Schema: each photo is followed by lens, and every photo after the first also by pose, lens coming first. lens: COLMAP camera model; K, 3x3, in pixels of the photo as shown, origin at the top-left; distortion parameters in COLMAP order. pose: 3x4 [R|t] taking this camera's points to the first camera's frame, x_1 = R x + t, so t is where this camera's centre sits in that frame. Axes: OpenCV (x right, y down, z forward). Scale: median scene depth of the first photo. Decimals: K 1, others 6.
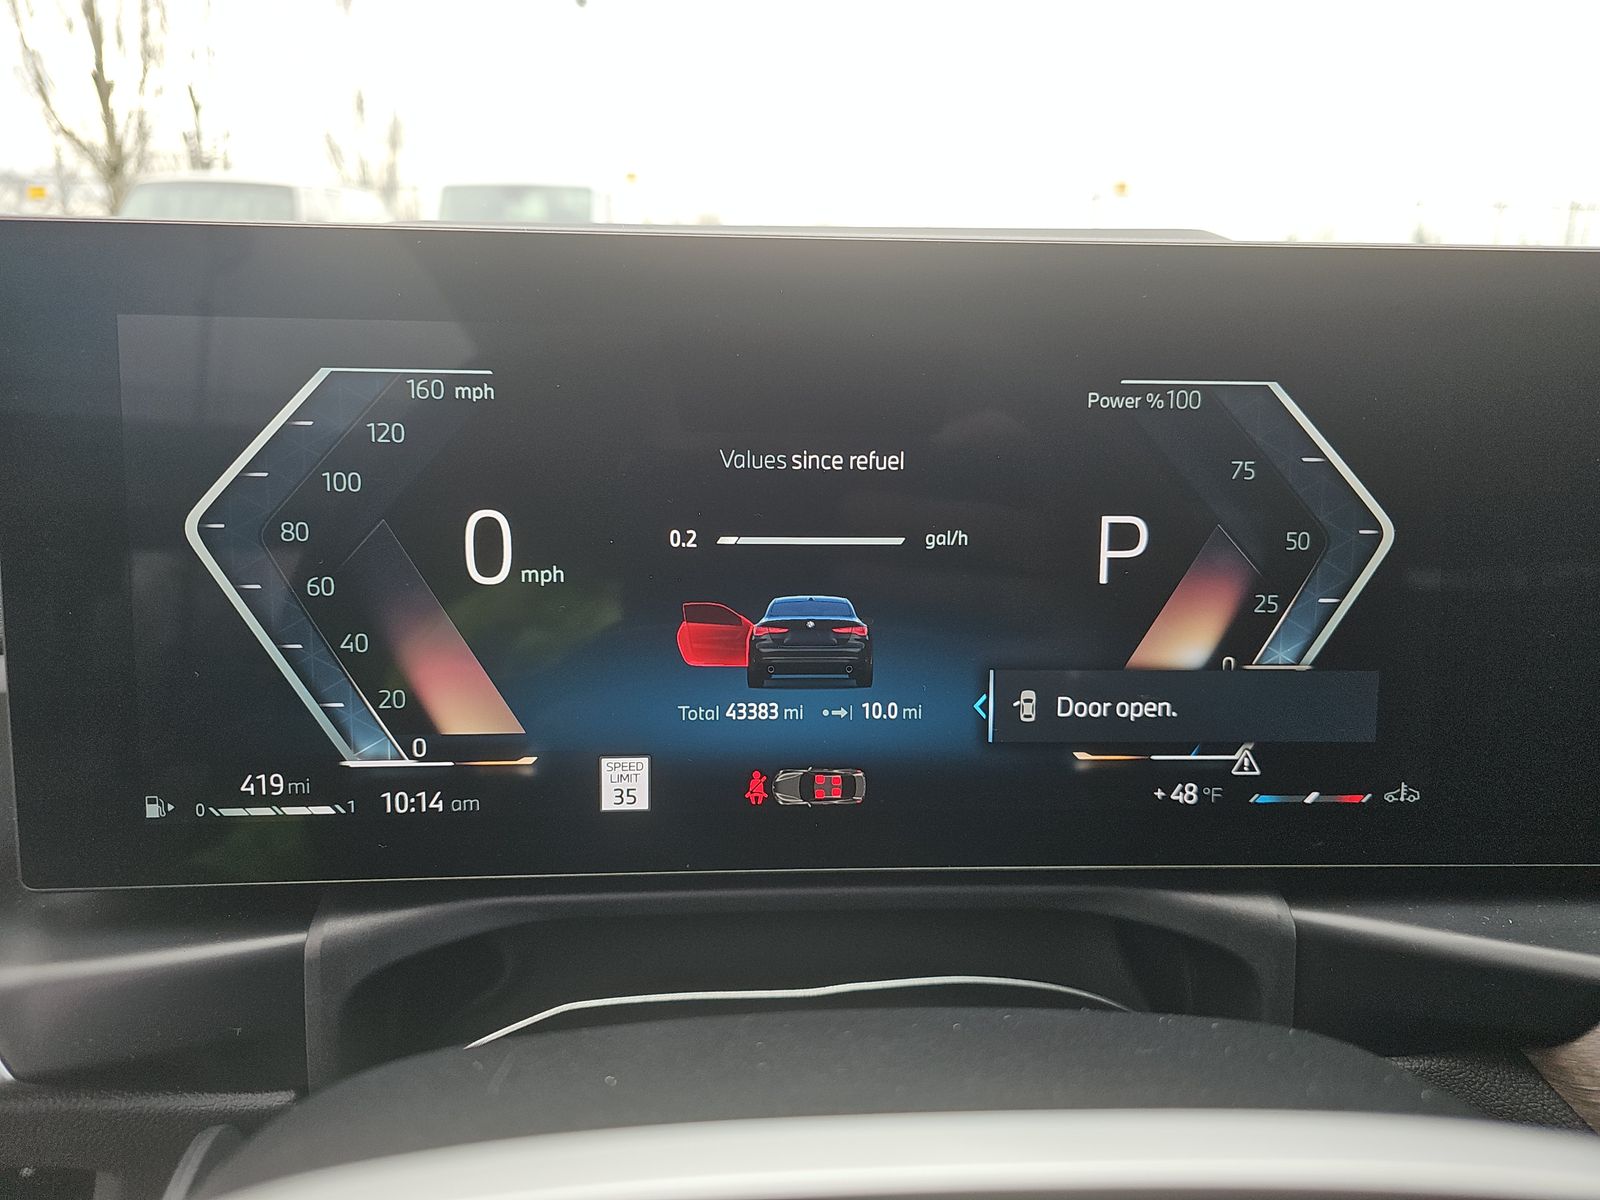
lens RADIAL K [[1071.9, 0, 800.0], [0, 1071.9, 600.0], [0, 0, 1]] dist [0.049653, -0.037686]
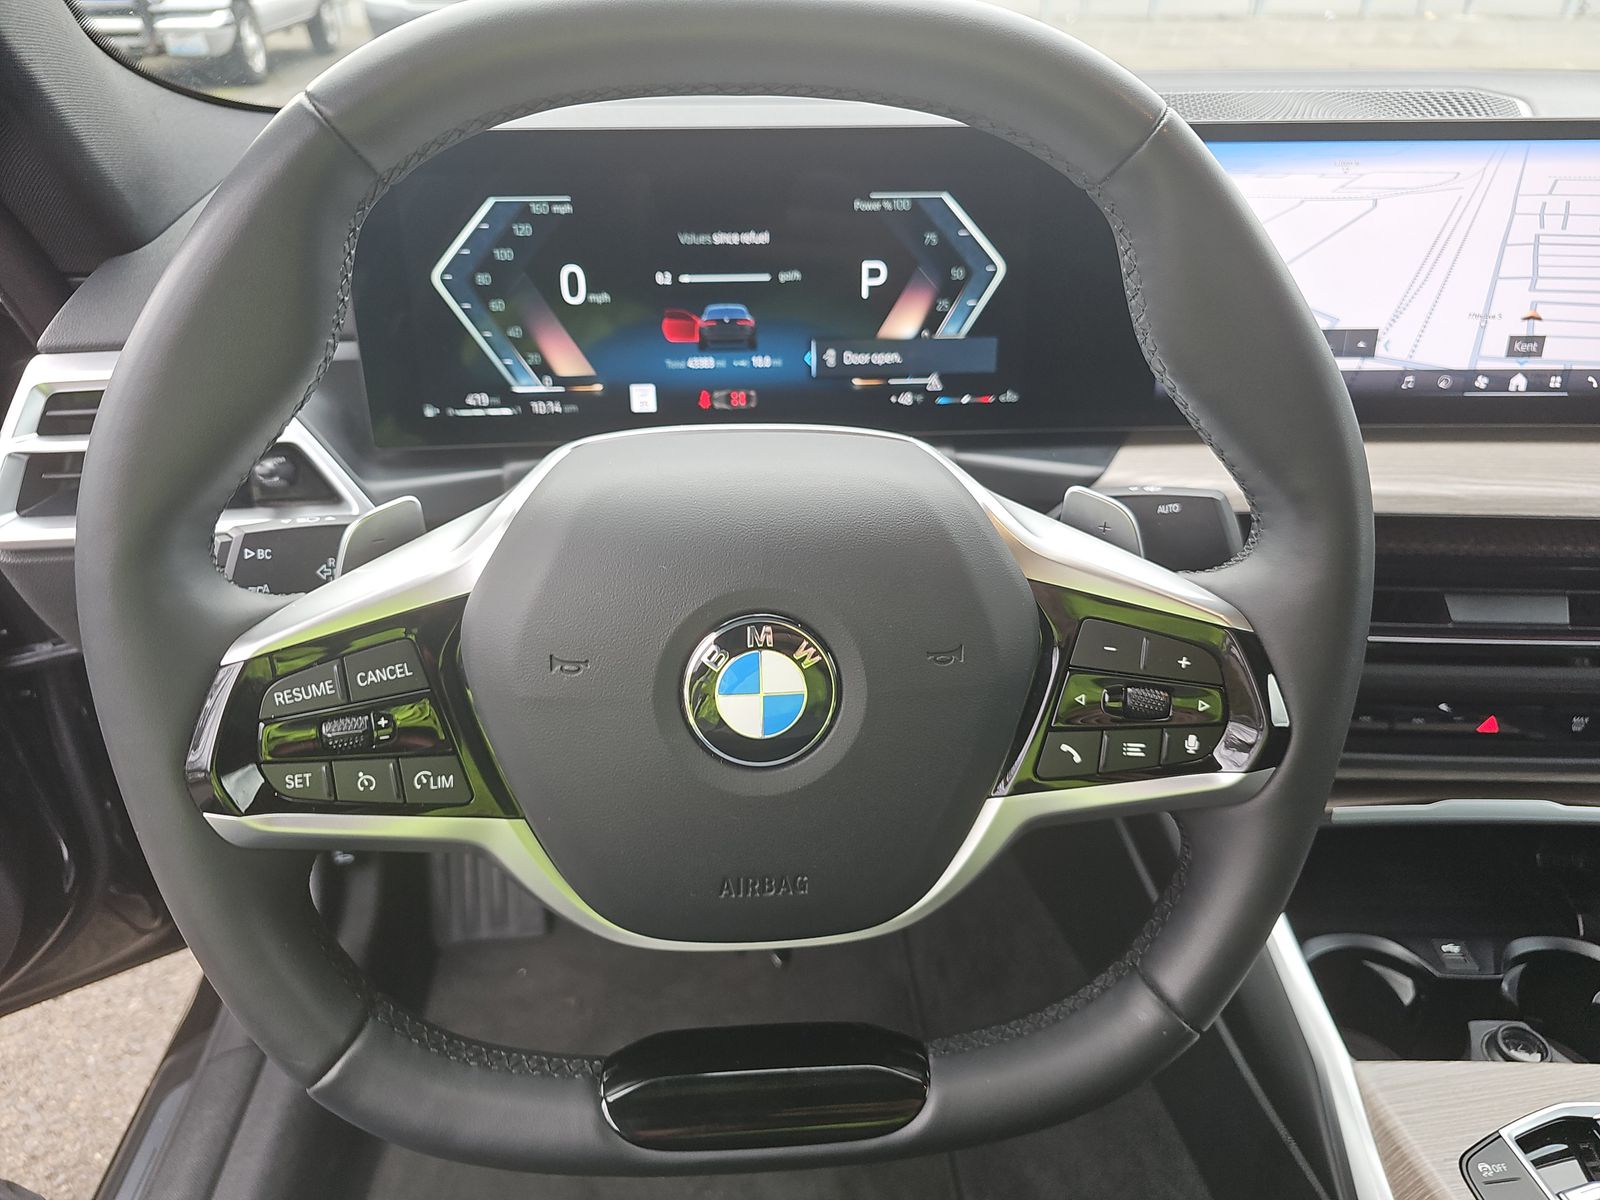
lens RADIAL K [[1071.9, 0, 800.0], [0, 1071.9, 600.0], [0, 0, 1]] dist [0.049653, -0.037686]
pose [[0.999795, -0.019915, 0.003667, 0.135719], [0.018146, 0.961474, 0.274297, -0.025304], [-0.008989, -0.274174, 0.961638, -1.190096]]
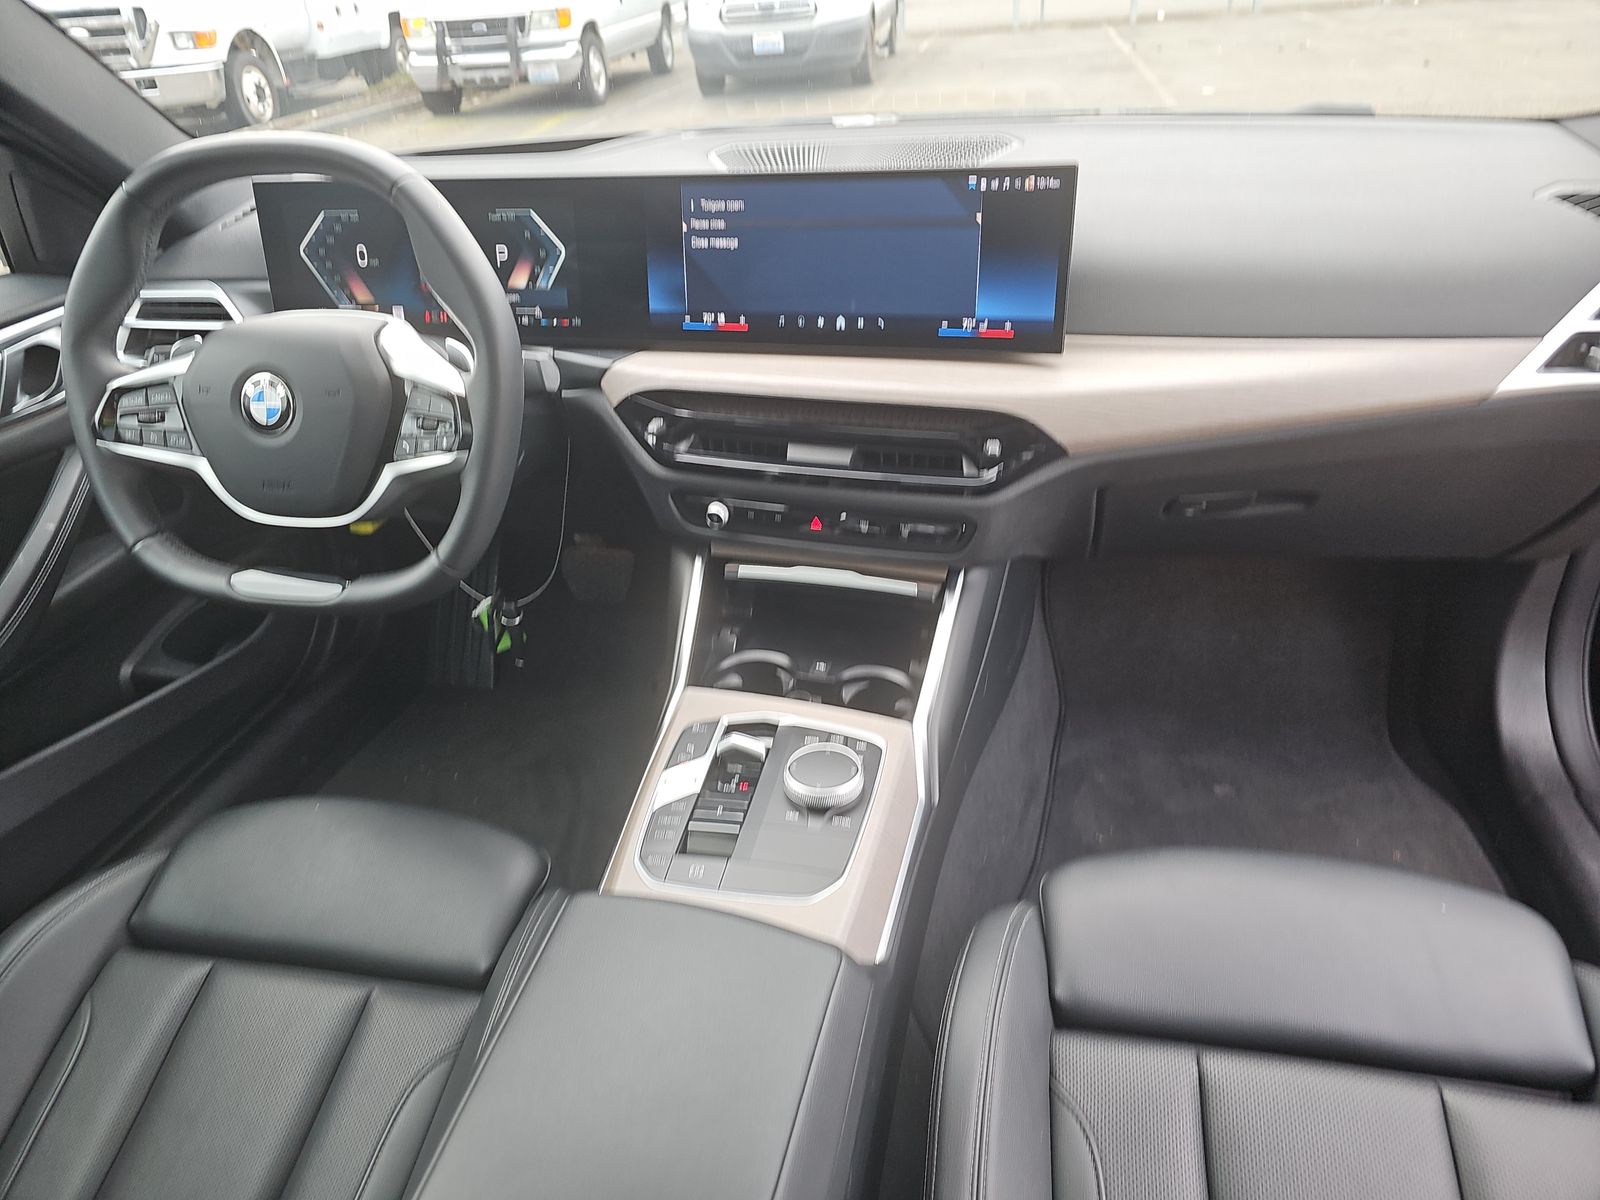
lens RADIAL K [[1071.9, 0, 800.0], [0, 1071.9, 600.0], [0, 0, 1]] dist [0.049653, -0.037686]
pose [[0.959314, 0.080246, -0.270698, 2.562380], [-0.003751, 0.962298, 0.271973, 0.088653], [0.282317, -0.259892, 0.923446, -2.741569]]
